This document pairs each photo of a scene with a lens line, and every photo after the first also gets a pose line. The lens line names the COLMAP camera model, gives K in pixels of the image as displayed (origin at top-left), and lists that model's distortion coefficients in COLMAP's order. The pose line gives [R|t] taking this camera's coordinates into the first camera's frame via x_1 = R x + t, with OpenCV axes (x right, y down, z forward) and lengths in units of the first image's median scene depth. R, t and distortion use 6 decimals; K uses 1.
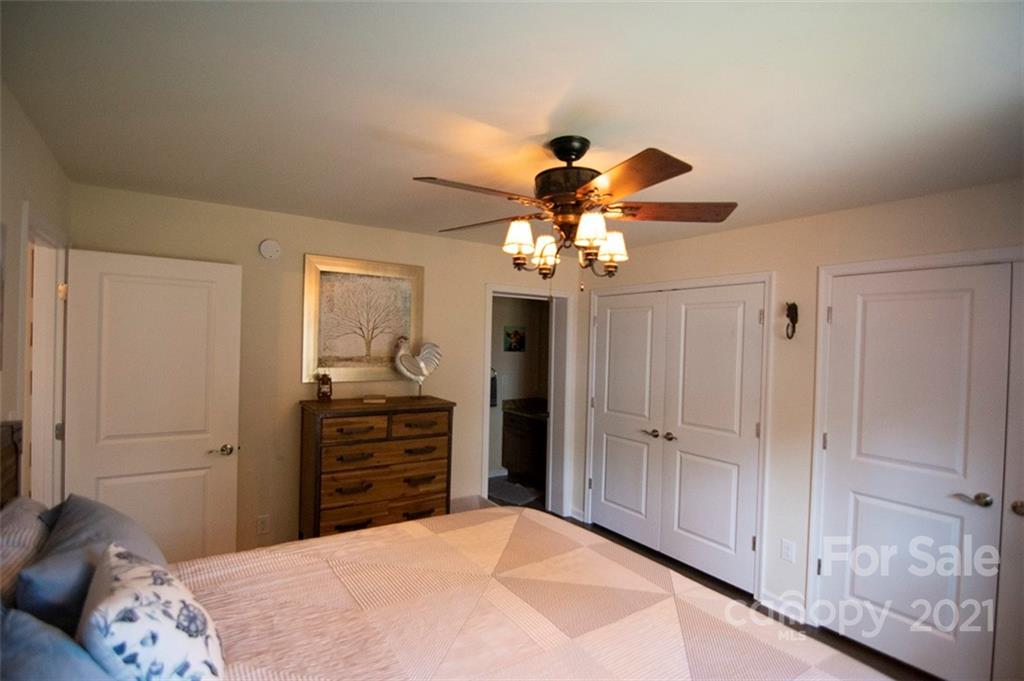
lens RADIAL K [[494.1, 0, 509.1], [0, 494.1, 346.7], [0, 0, 1]] dist [-0.004484, -0.012598]
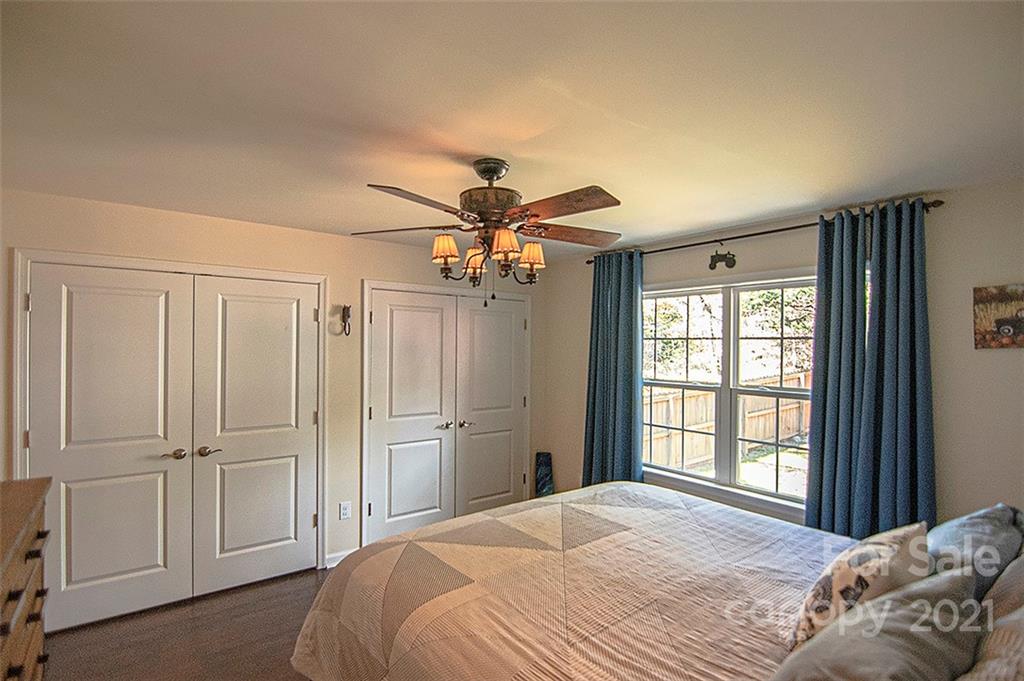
lens RADIAL K [[494.1, 0, 509.1], [0, 494.1, 346.7], [0, 0, 1]] dist [-0.004484, -0.012598]
pose [[-0.075651, -0.031018, 0.996652, -0.701295], [-0.006184, 0.999511, 0.030638, -0.029557], [-0.997115, -0.003845, -0.075806, 0.729699]]
